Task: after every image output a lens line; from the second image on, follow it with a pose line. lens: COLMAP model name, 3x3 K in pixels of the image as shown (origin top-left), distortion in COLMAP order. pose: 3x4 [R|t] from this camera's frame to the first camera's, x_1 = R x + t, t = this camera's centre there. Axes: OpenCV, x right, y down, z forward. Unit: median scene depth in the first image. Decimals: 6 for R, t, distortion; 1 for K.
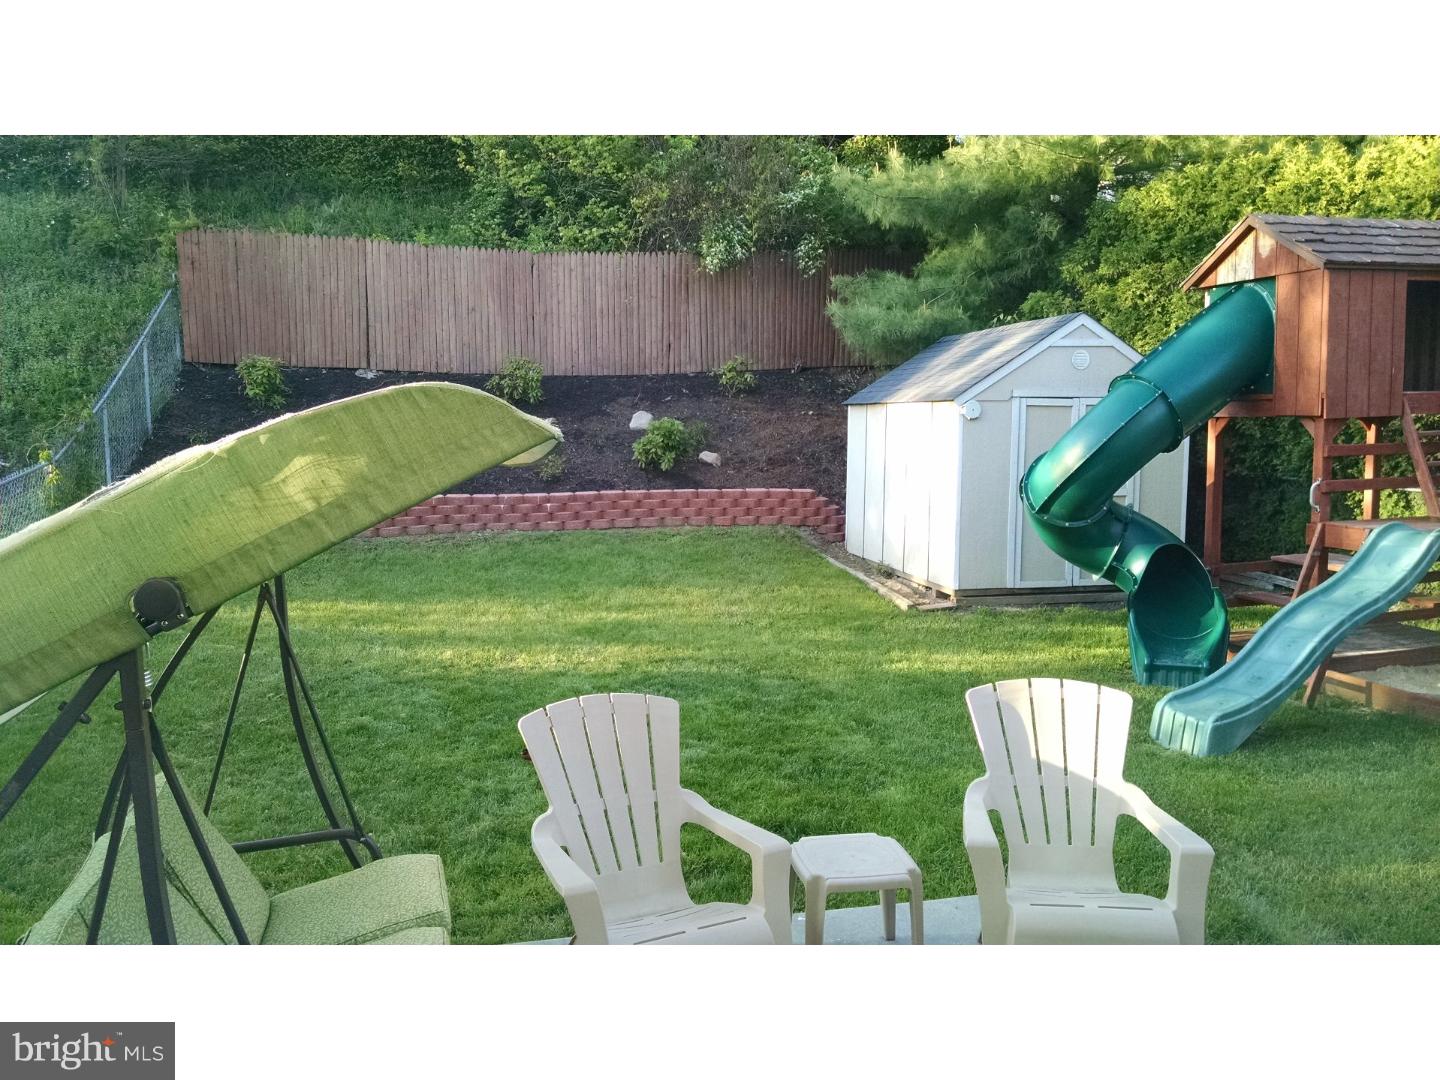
lens RADIAL K [[1120.2, 0, 714.4], [0, 1120.2, 551.9], [0, 0, 1]] dist [0.033606, -0.085563]
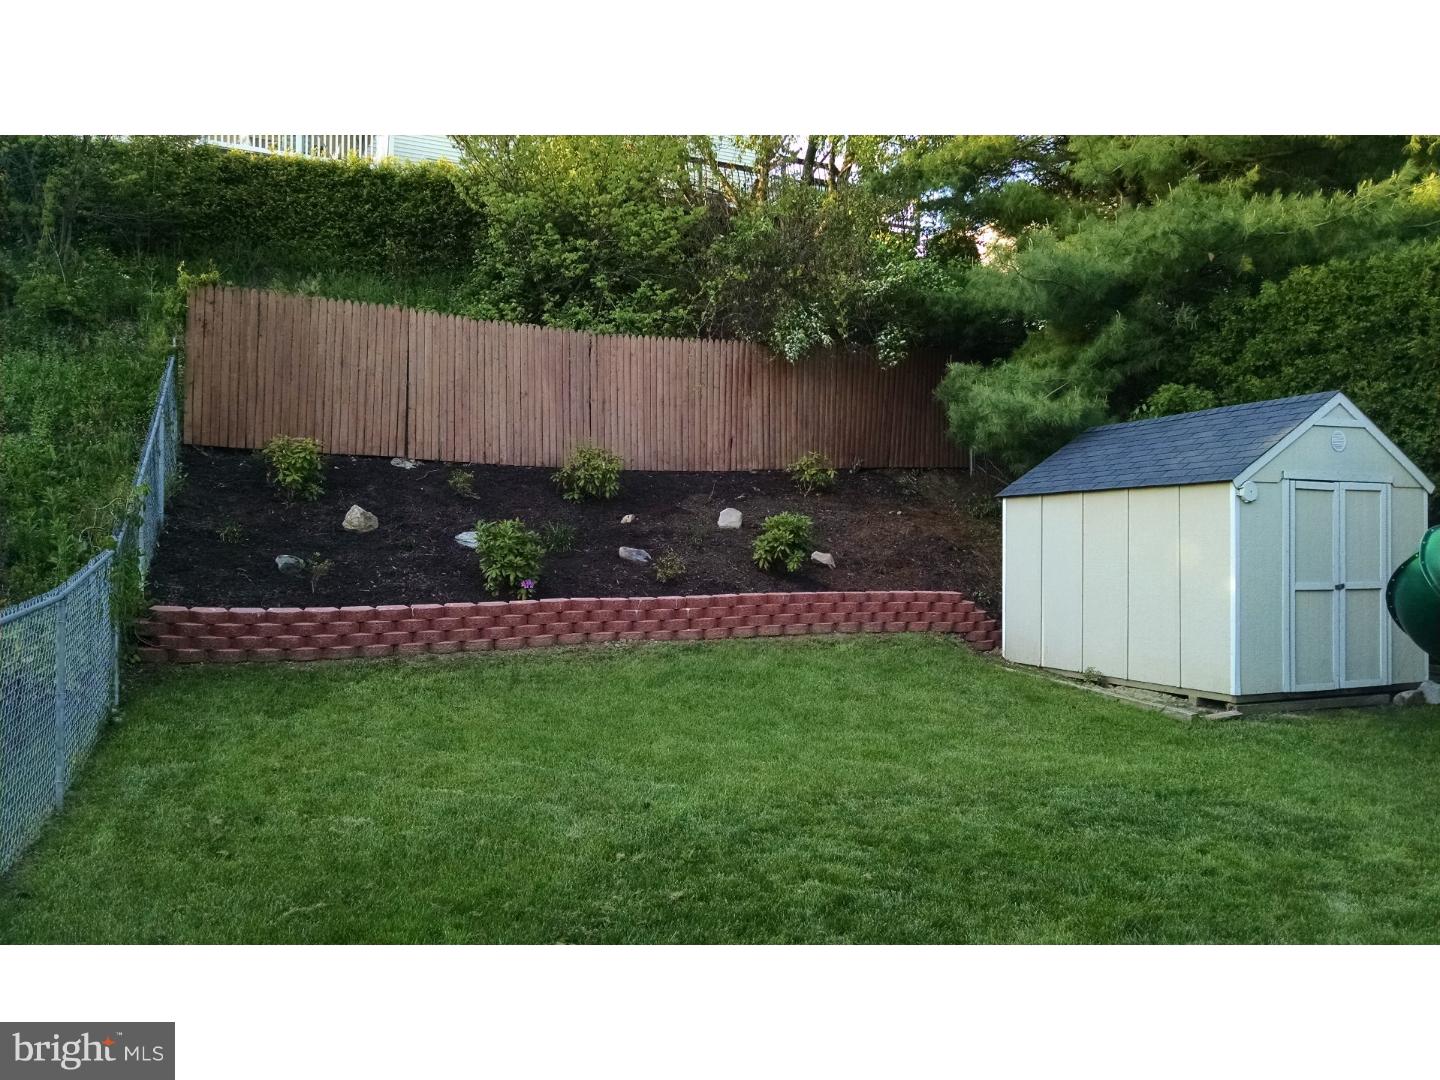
lens RADIAL K [[1120.2, 0, 722.0], [0, 1120.2, 536.3], [0, 0, 1]] dist [0.033606, -0.085563]
pose [[0.982724, 0.003379, 0.185044, -0.233197], [0.020769, 0.991504, -0.128406, 0.010172], [-0.183906, 0.130031, 0.974305, 0.138722]]
